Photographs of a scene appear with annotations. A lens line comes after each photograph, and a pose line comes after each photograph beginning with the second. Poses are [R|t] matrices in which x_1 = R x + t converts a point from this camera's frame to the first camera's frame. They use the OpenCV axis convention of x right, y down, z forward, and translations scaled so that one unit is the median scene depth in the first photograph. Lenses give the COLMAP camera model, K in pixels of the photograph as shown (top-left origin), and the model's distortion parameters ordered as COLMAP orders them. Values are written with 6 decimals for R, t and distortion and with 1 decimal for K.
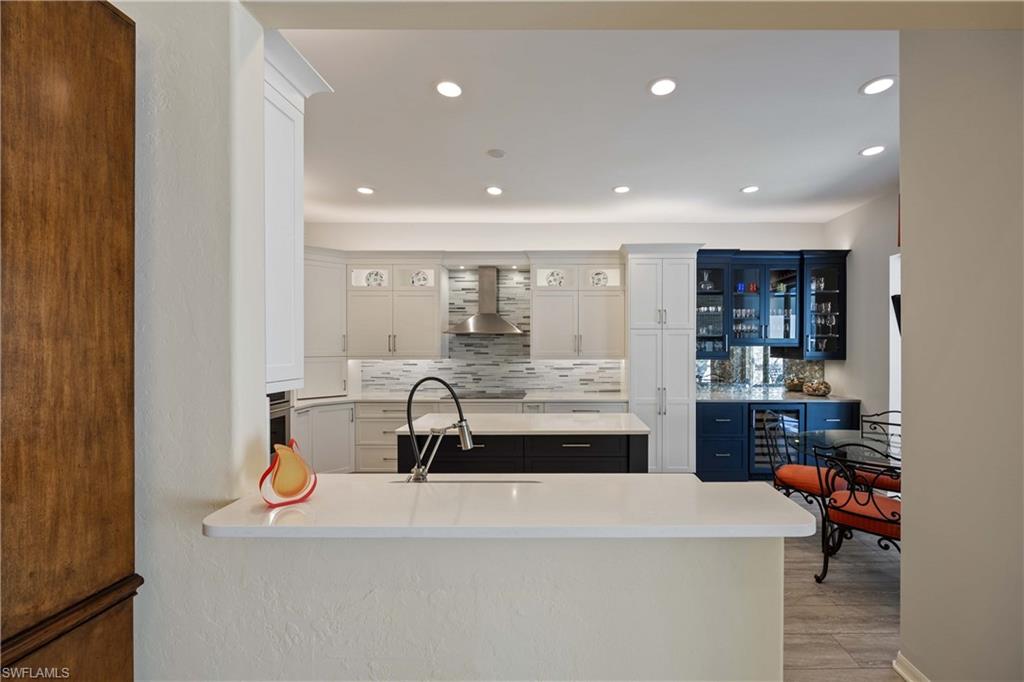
lens RADIAL K [[442.8, 0, 513.8], [0, 442.8, 344.3], [0, 0, 1]] dist [-0.001705, 0.000045]
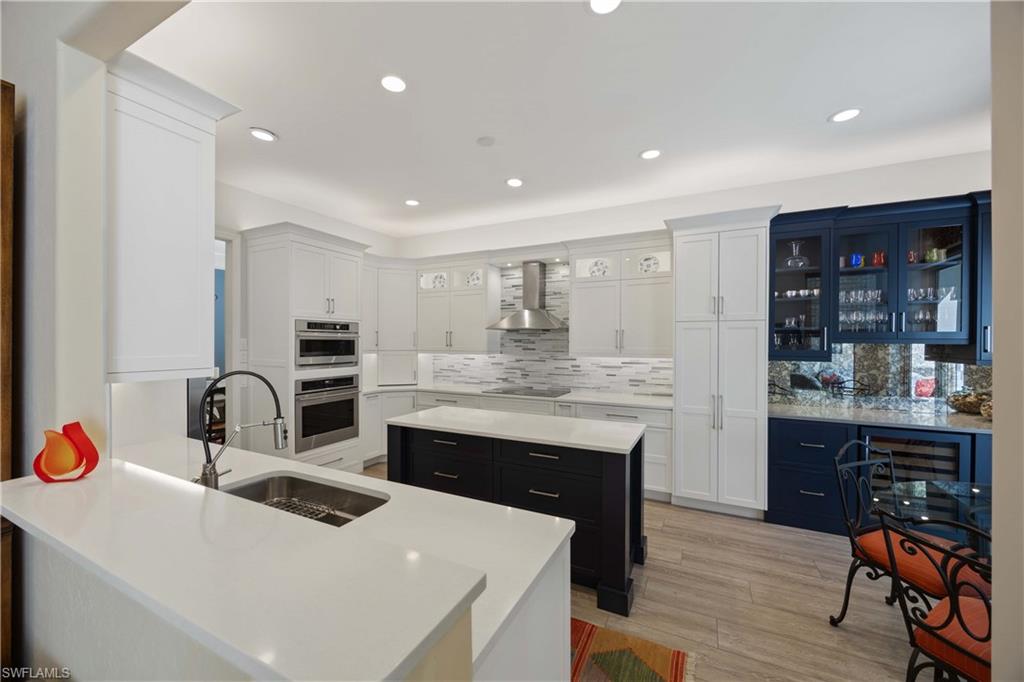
lens RADIAL K [[392.5, 0, 512.0], [0, 392.5, 341.0], [0, 0, 1]] dist [-0.001200, -0.000143]
pose [[0.897506, 0.002813, -0.440994, 0.290554], [-0.003498, 0.999994, -0.000741, 0.002693], [0.440989, 0.002207, 0.897510, 0.192778]]
